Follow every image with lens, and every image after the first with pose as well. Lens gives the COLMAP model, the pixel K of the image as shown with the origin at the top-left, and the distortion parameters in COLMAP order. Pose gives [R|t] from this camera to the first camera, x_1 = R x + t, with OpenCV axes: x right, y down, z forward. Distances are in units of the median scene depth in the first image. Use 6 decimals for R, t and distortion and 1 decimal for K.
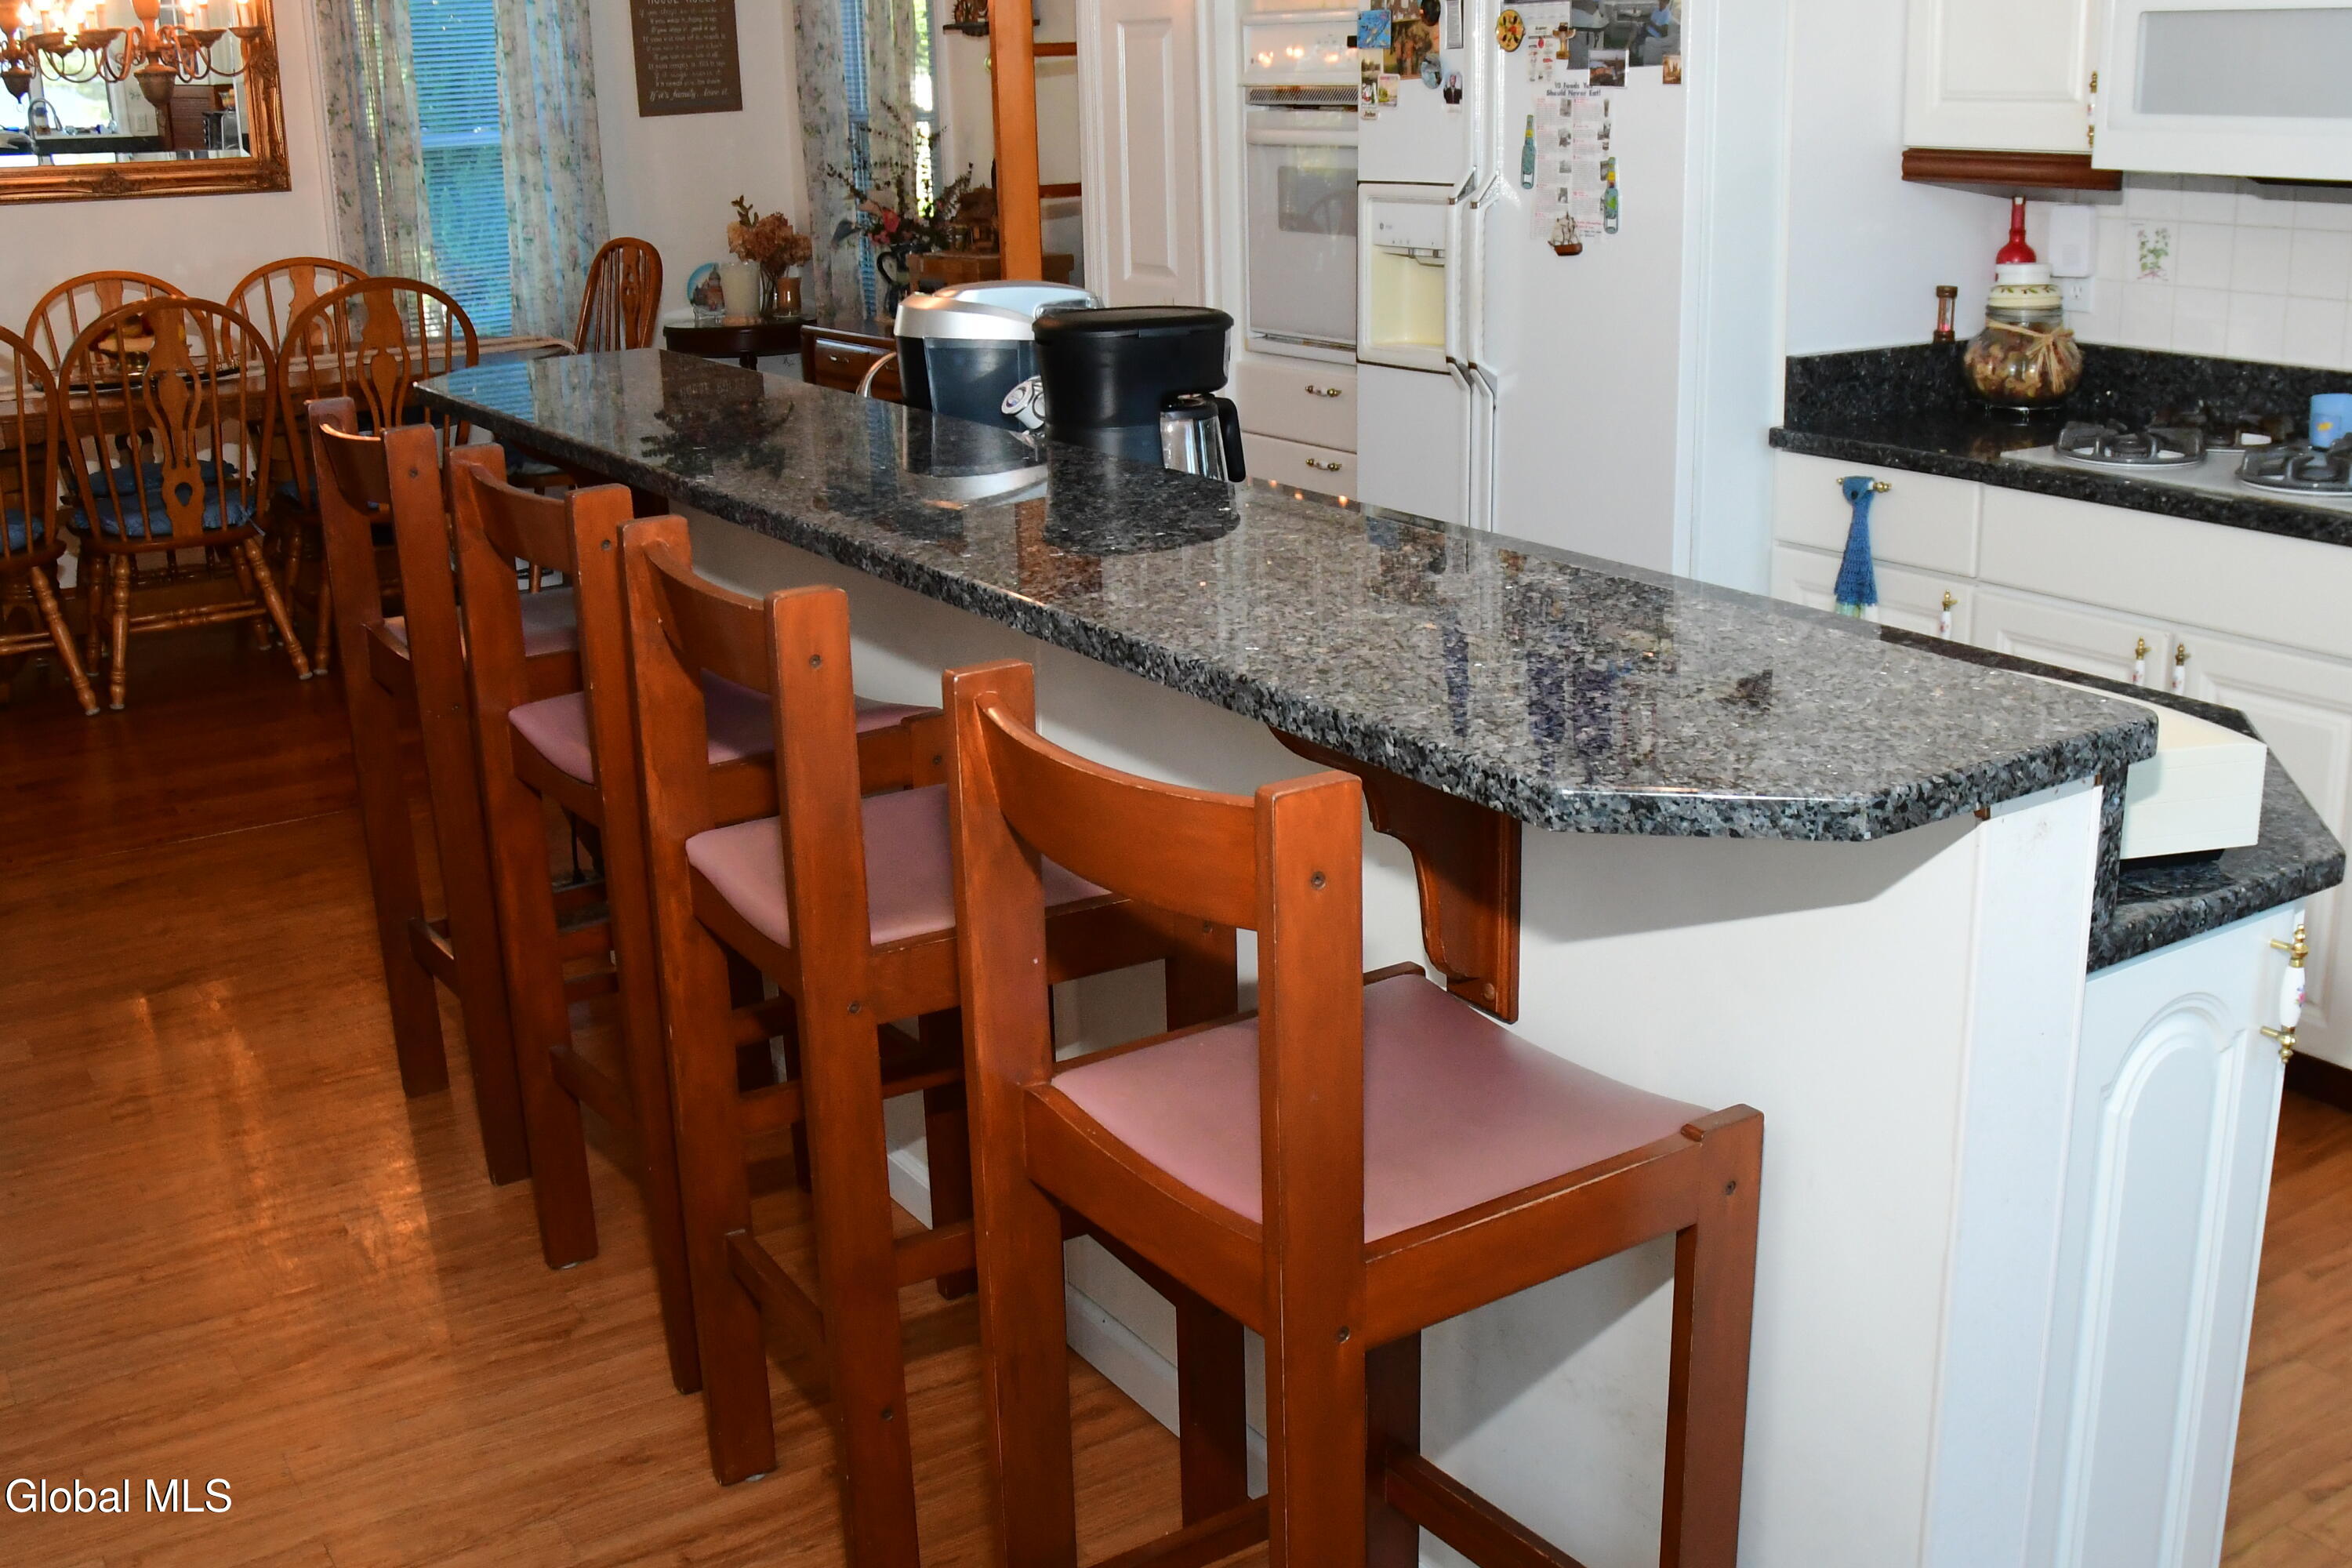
lens RADIAL K [[2397.4, 0, 1177.4], [0, 2397.4, 777.3], [0, 0, 1]] dist [-0.109660, 0.000000]
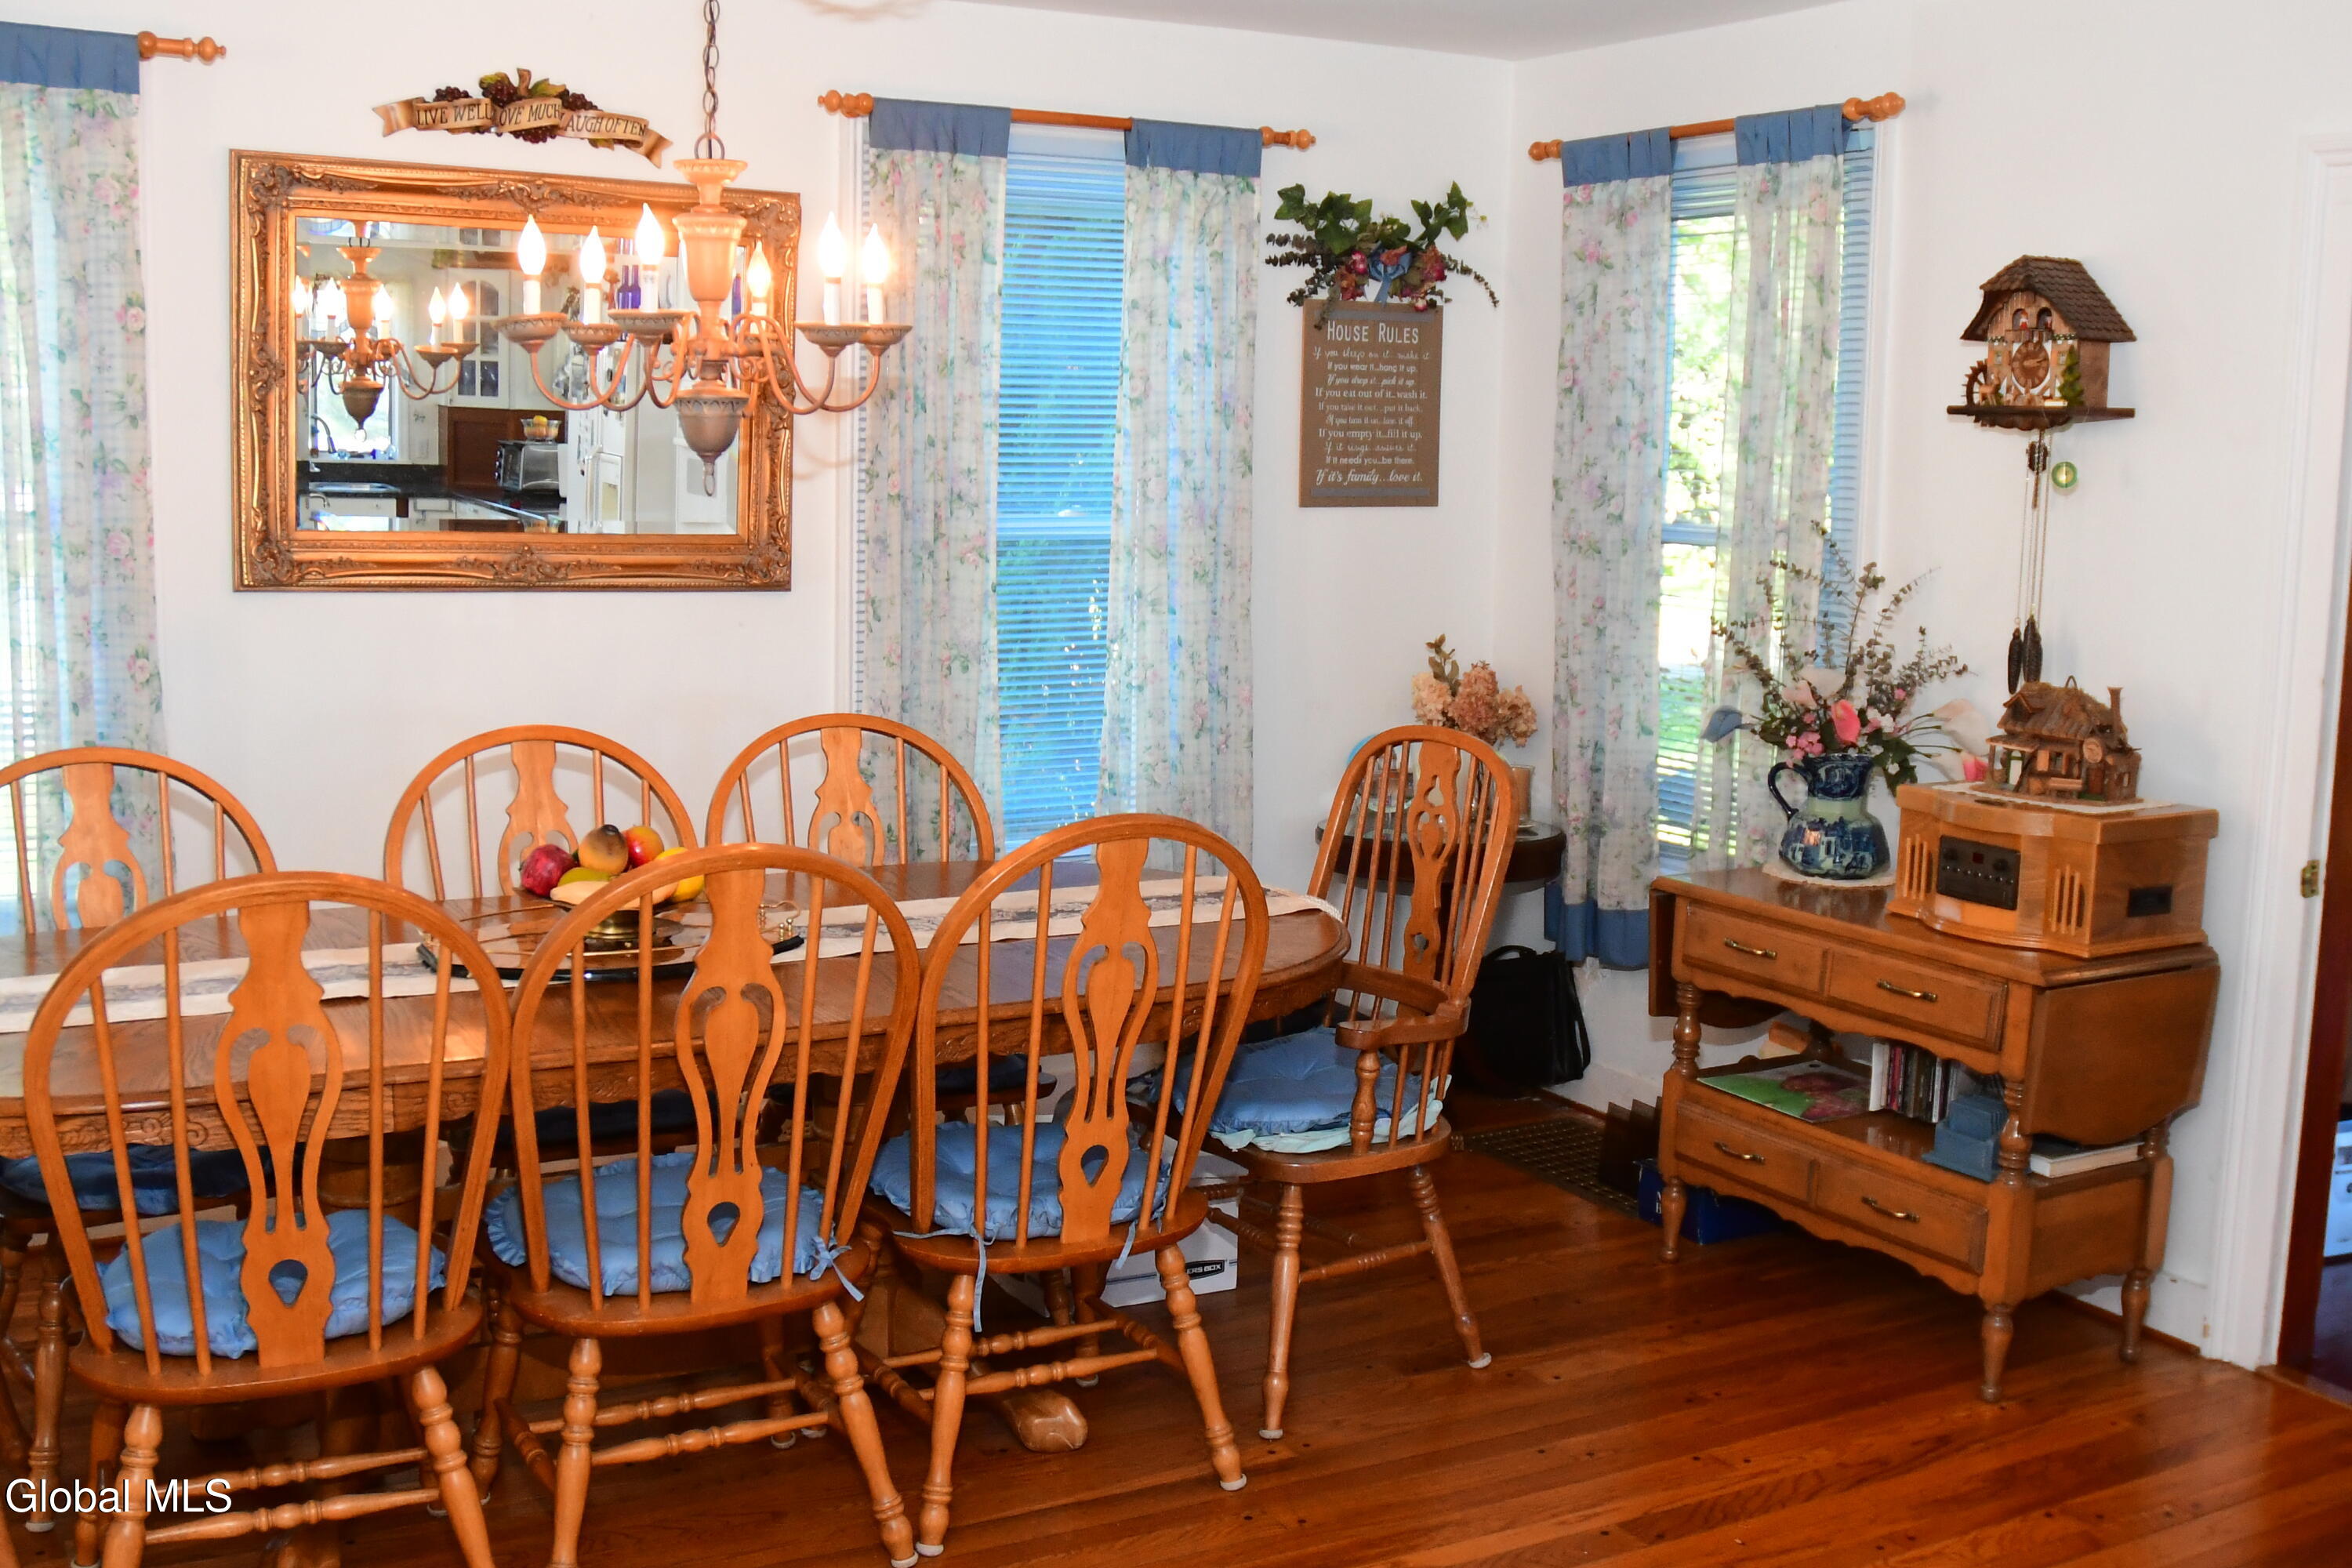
lens RADIAL K [[2397.4, 0, 1173.4], [0, 2397.4, 804.6], [0, 0, 1]] dist [-0.109660, 0.000000]
pose [[0.996626, 0.057181, -0.058882, -0.227360], [-0.064756, 0.988589, -0.136010, -0.109574], [0.050433, 0.139364, 0.988956, 0.367026]]
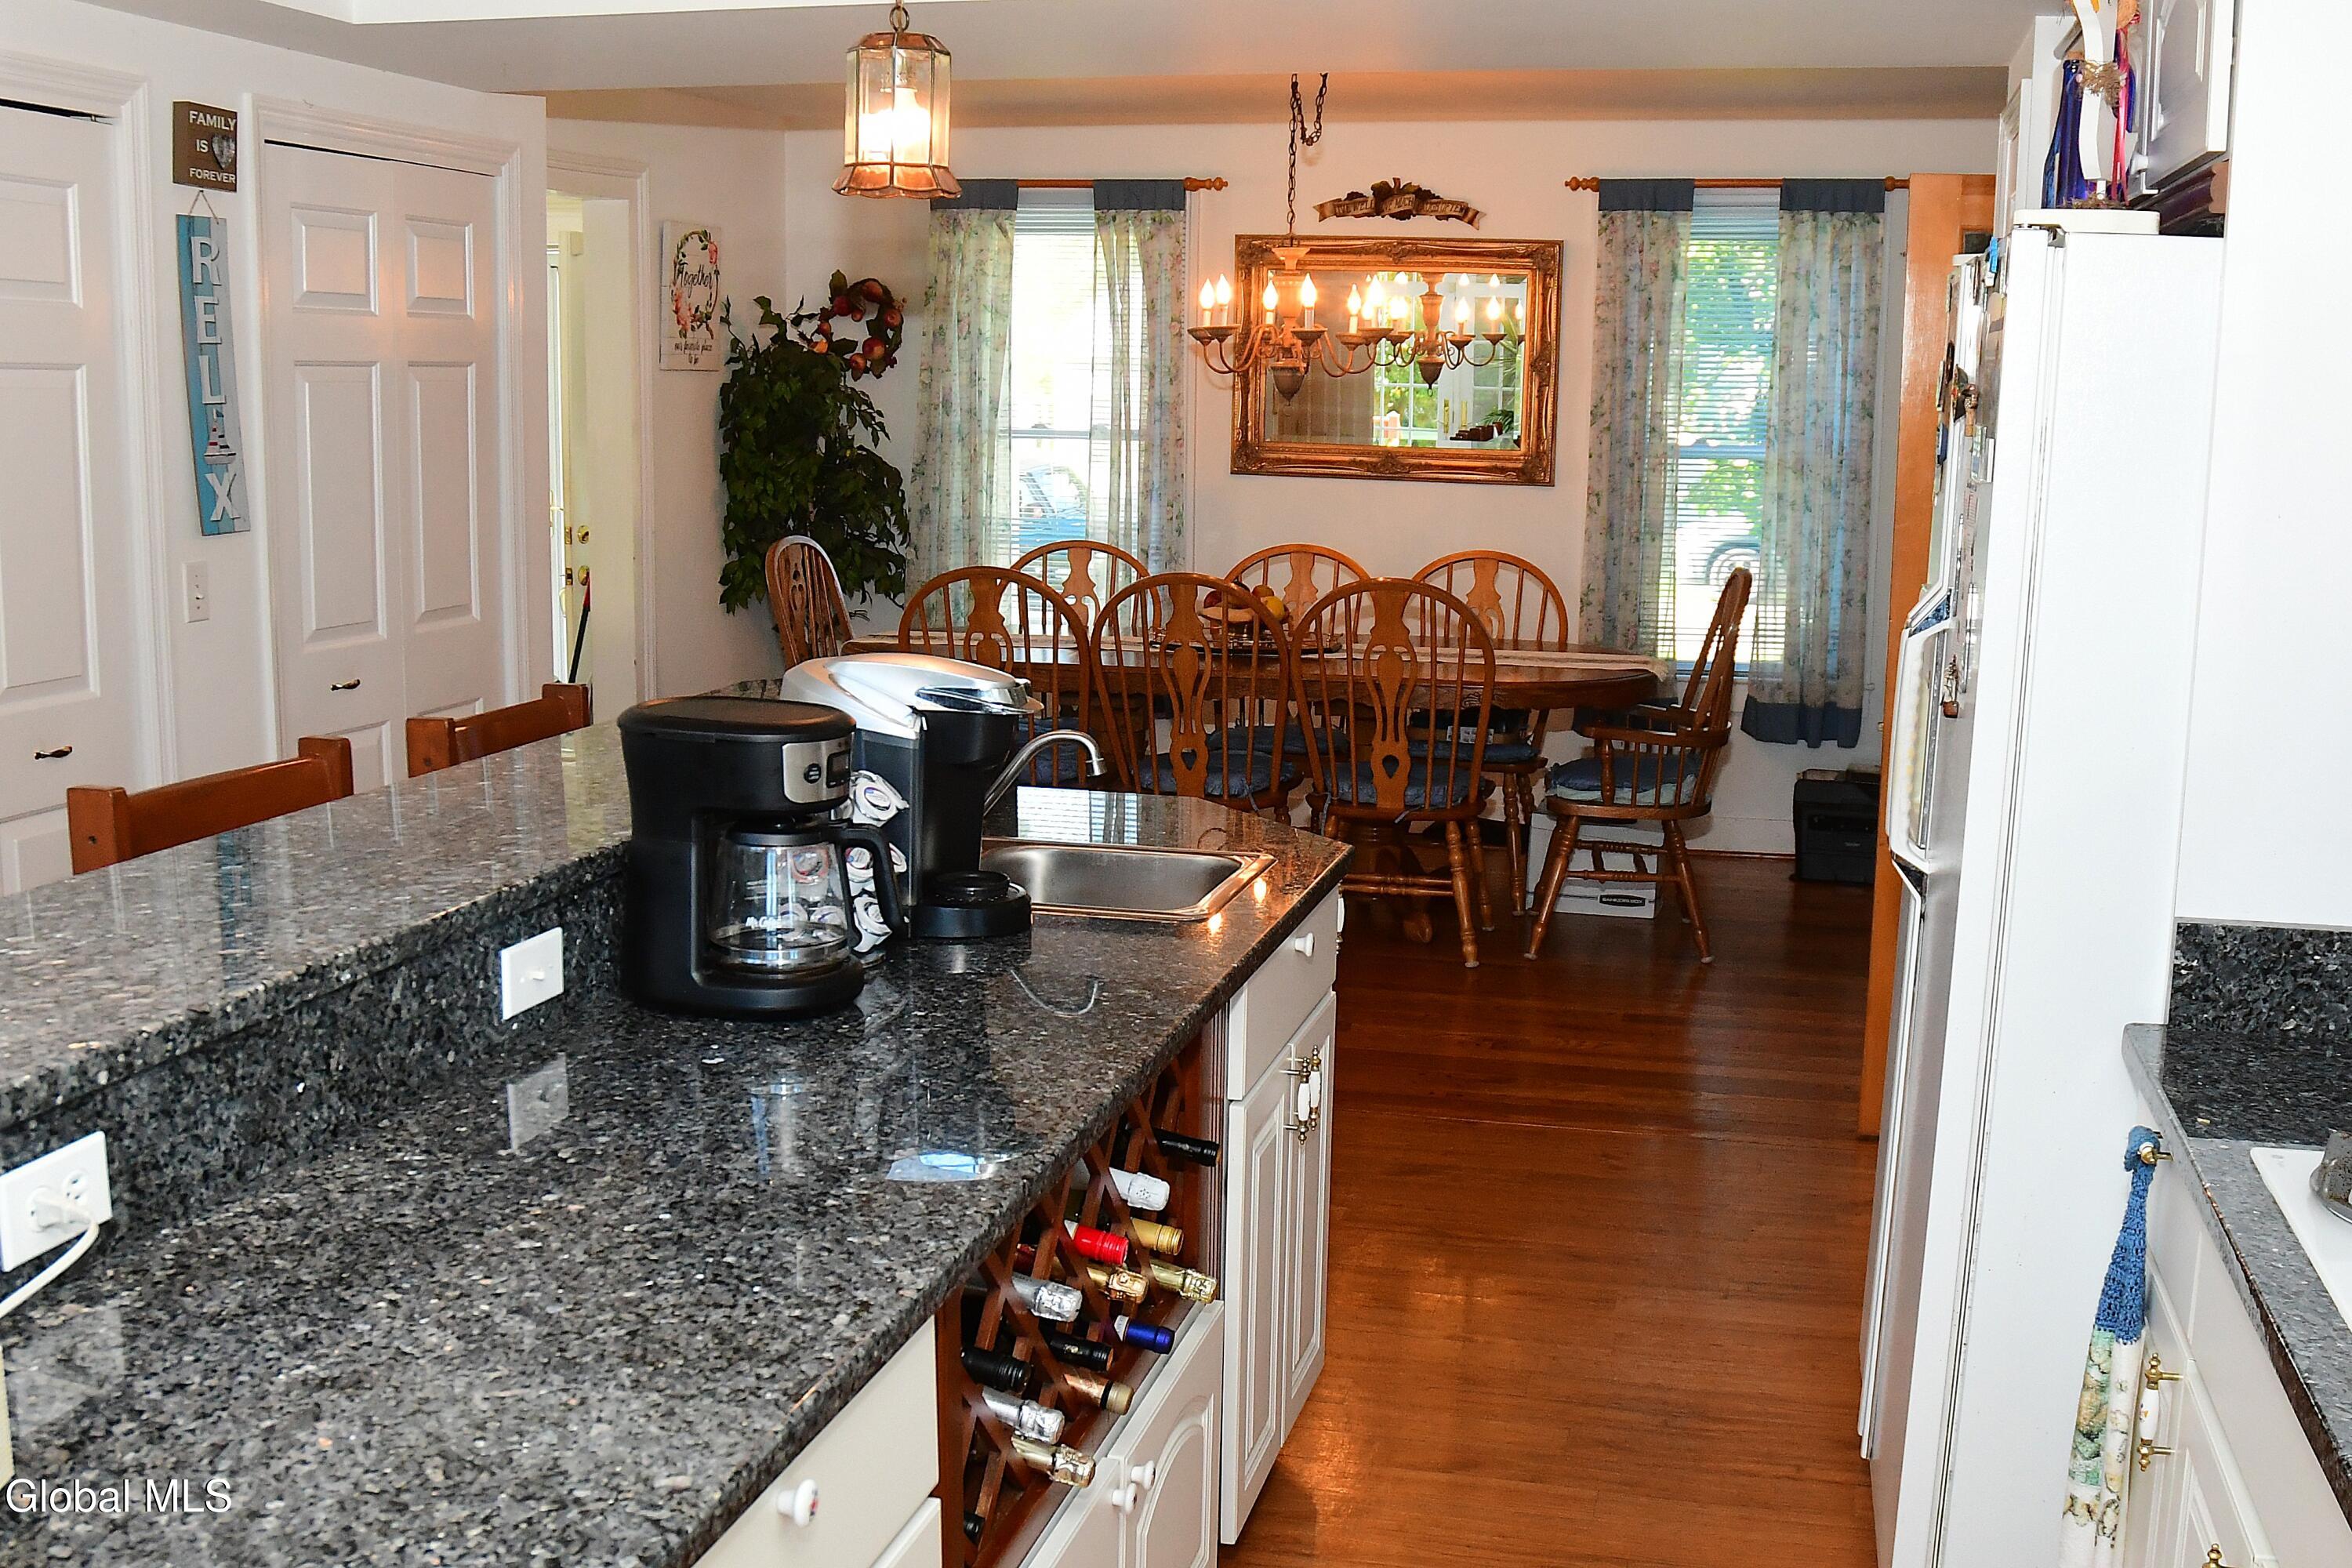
lens RADIAL K [[2397.4, 0, 1183.9], [0, 2397.4, 787.1], [0, 0, 1]] dist [-0.109660, 0.000000]
pose [[0.686635, 0.155870, -0.710096, 0.259410], [-0.234841, 0.971937, -0.013736, -0.069733], [0.688028, 0.176191, 0.703970, 0.178145]]
